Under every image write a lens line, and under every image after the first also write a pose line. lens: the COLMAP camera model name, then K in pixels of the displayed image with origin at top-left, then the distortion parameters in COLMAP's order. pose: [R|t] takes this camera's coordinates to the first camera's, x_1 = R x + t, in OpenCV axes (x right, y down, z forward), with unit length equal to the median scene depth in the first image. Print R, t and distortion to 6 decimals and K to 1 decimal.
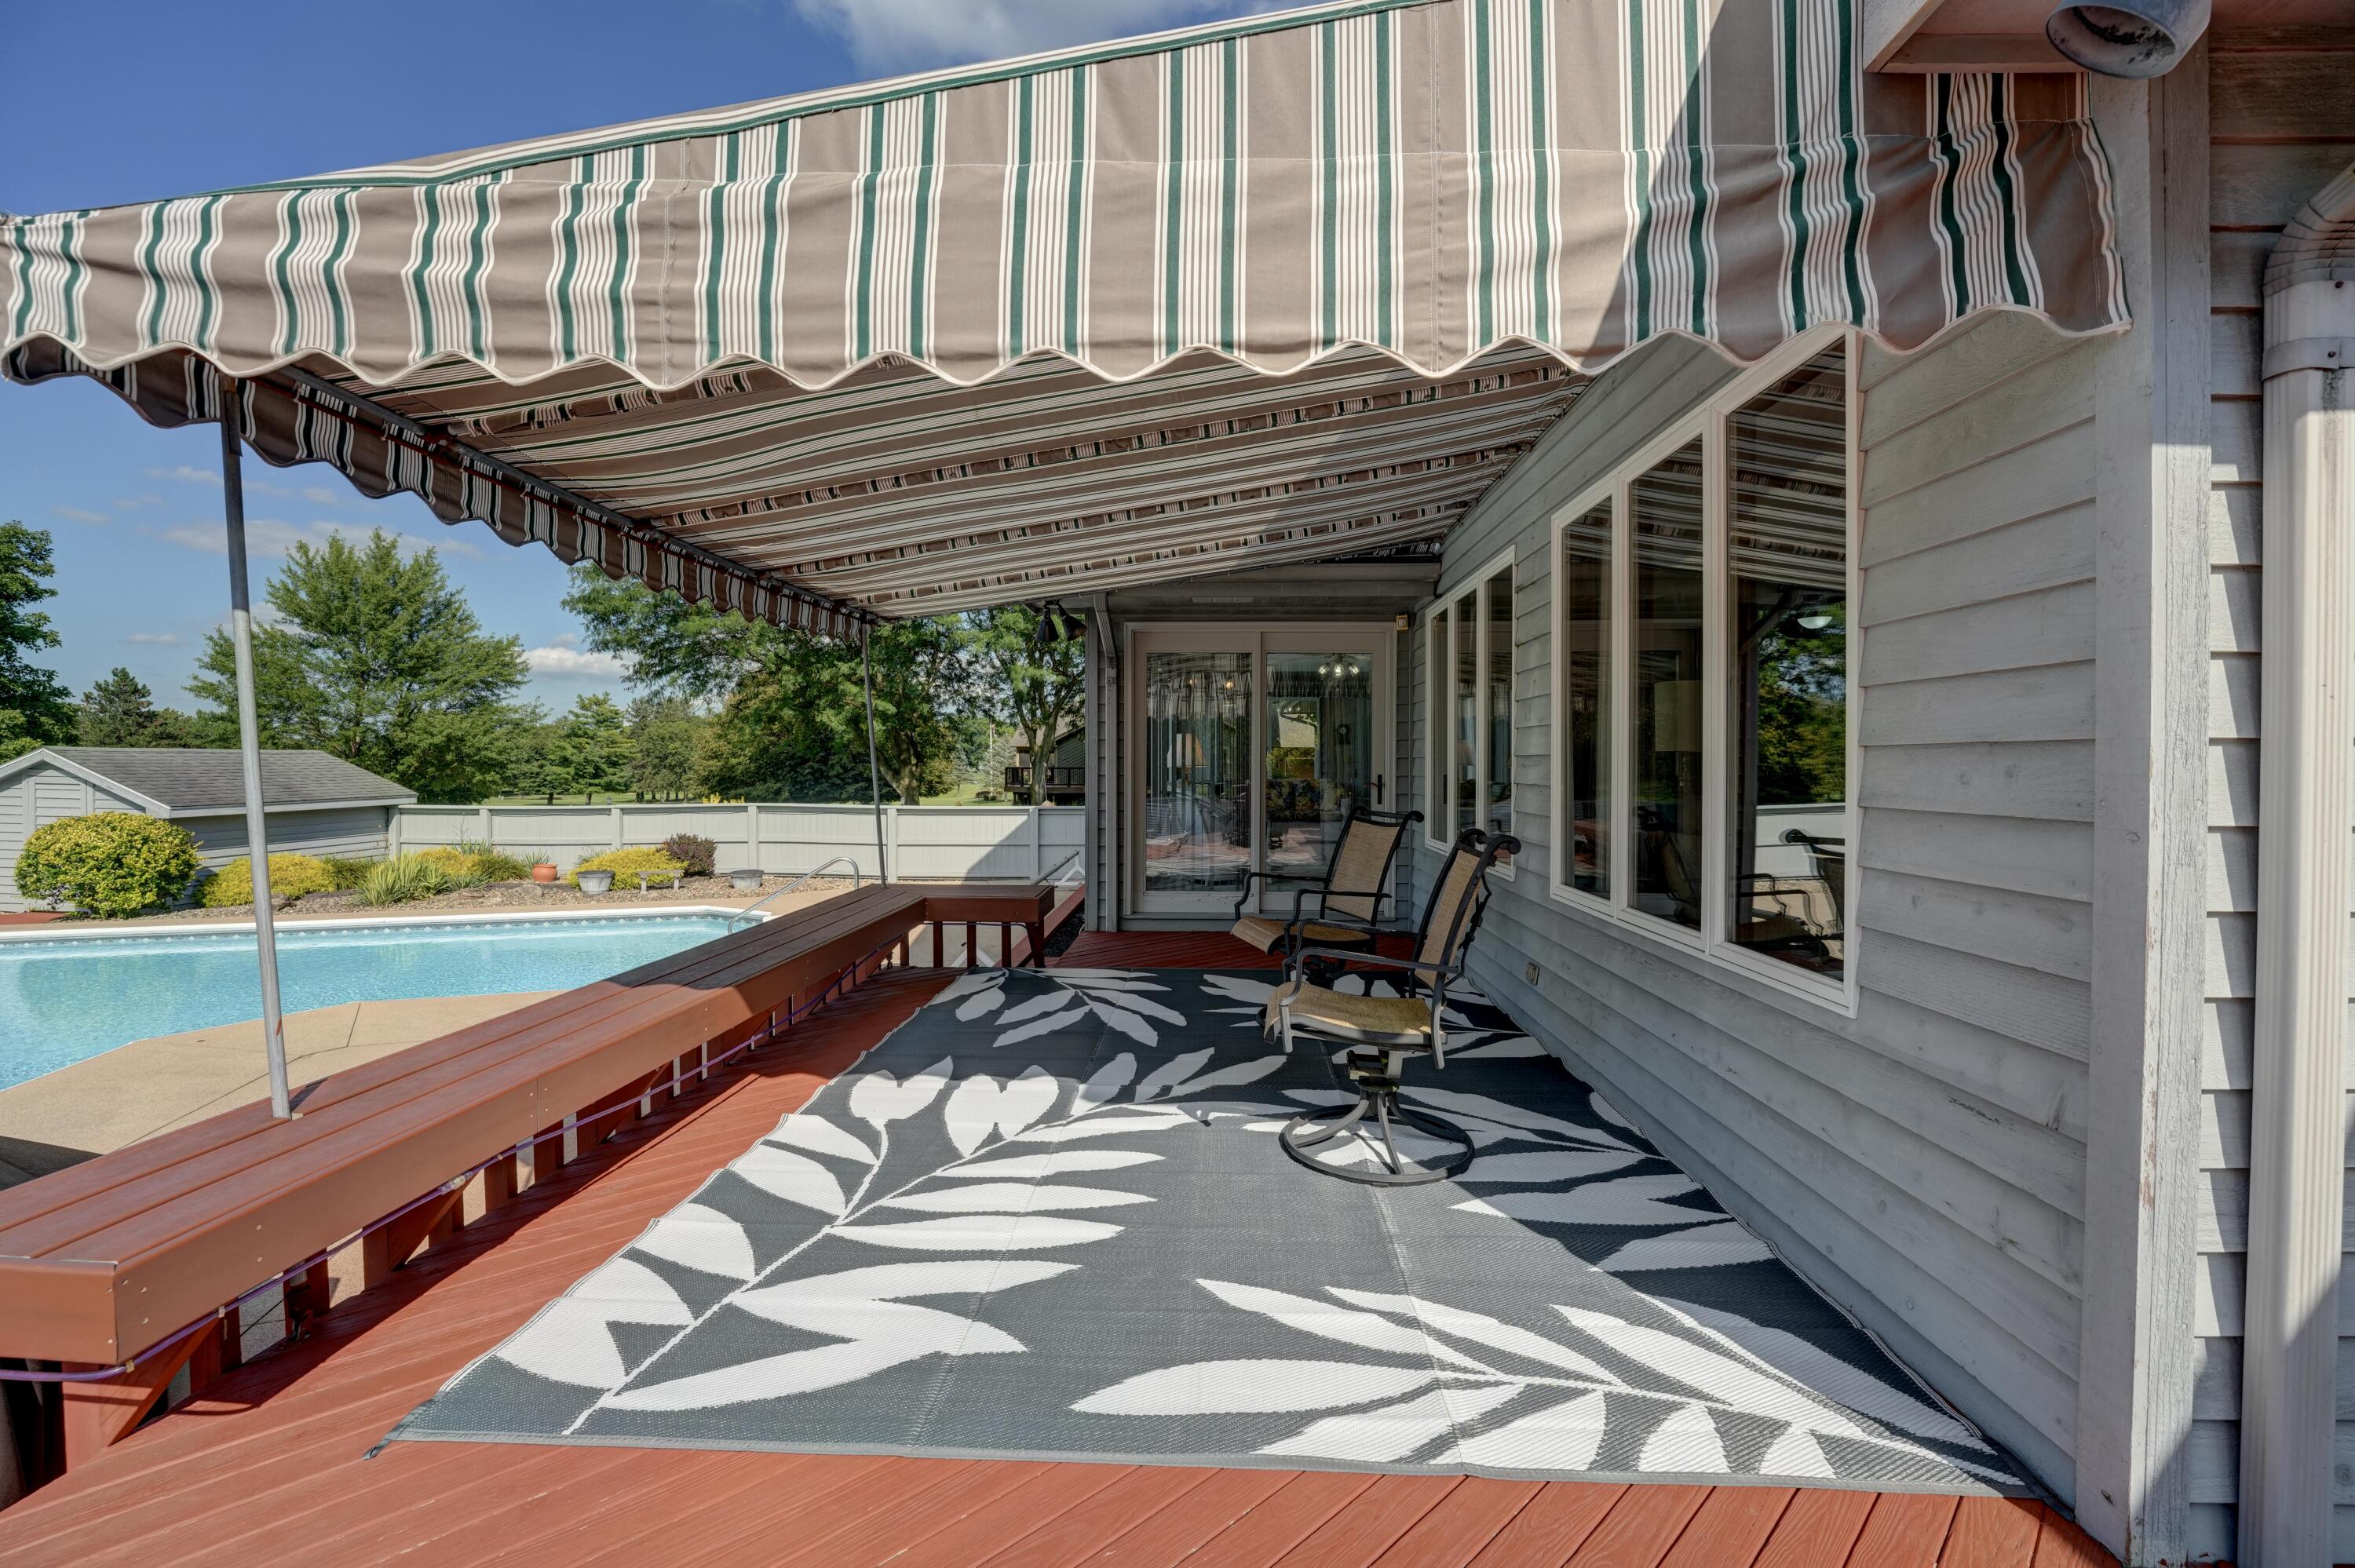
lens RADIAL K [[969.5, 0, 1178.4], [0, 969.5, 778.9], [0, 0, 1]] dist [0.000078, -0.000024]
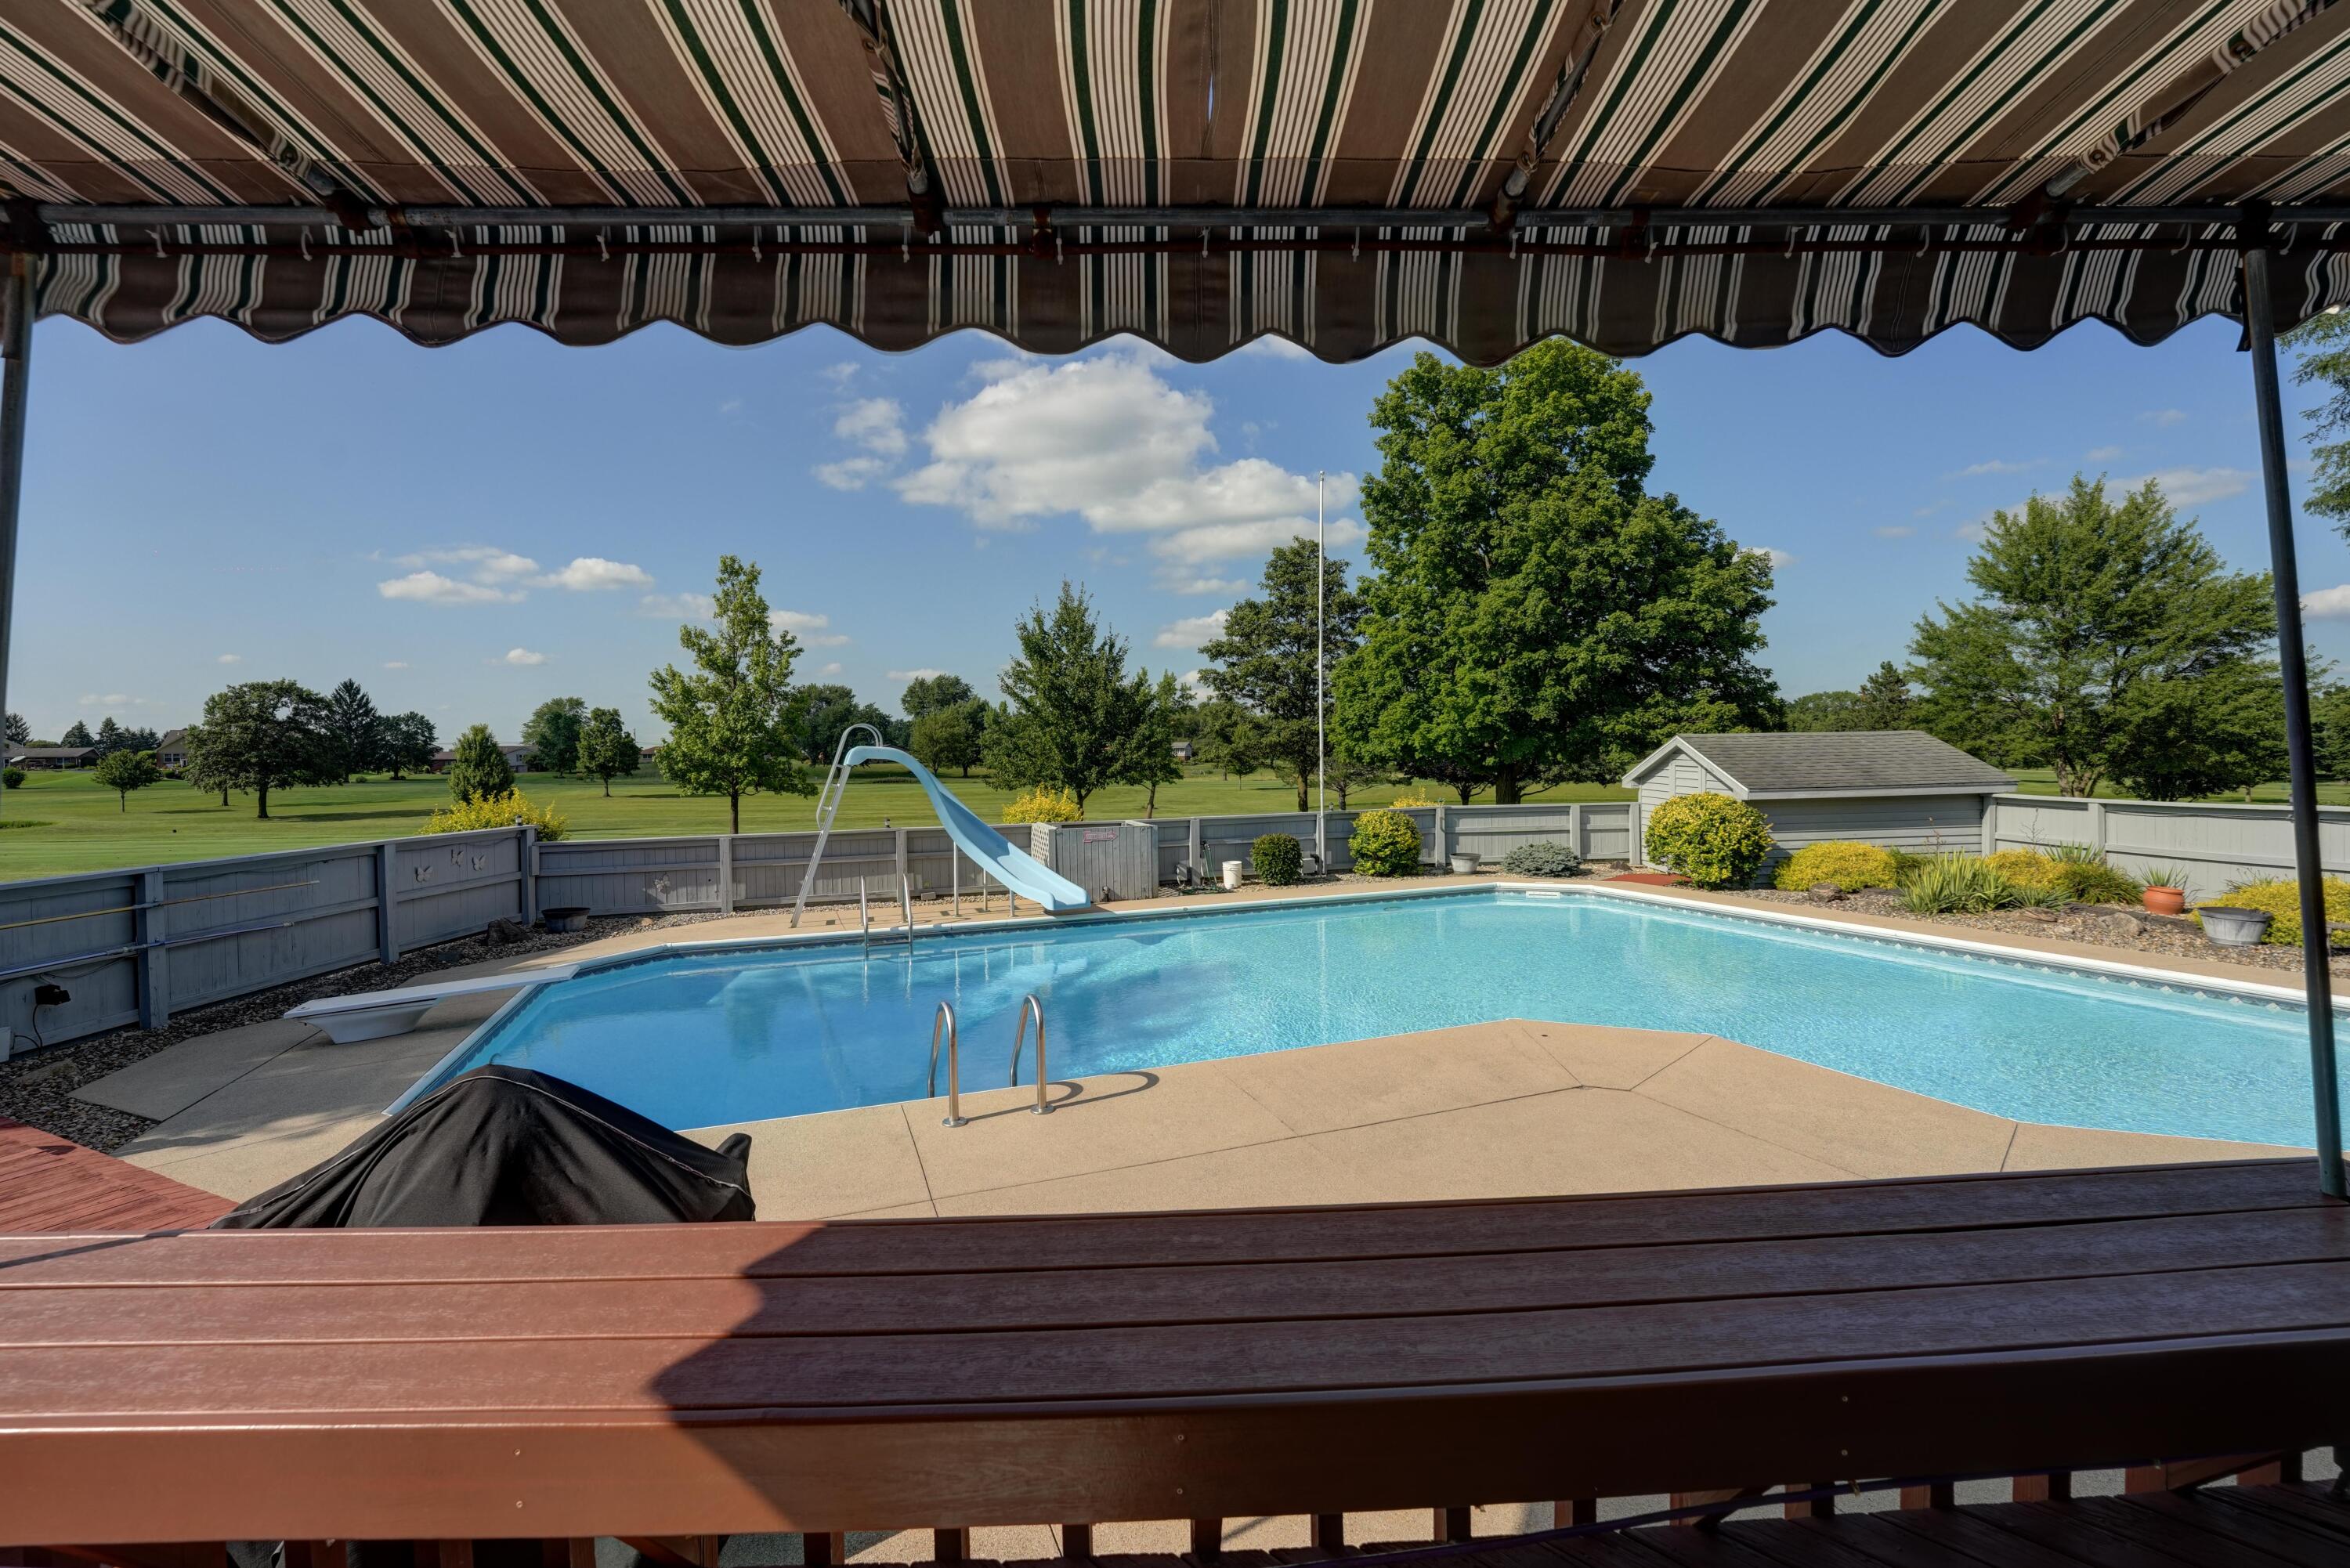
lens RADIAL K [[1013.0, 0, 1175.0], [0, 1013.0, 759.5], [0, 0, 1]] dist [-0.001709, 0.000042]
pose [[0.110118, 0.000971, -0.993918, -0.011055], [0.000094, 1.000000, 0.000988, -0.002162], [0.993919, -0.000202, 0.110118, 0.140674]]
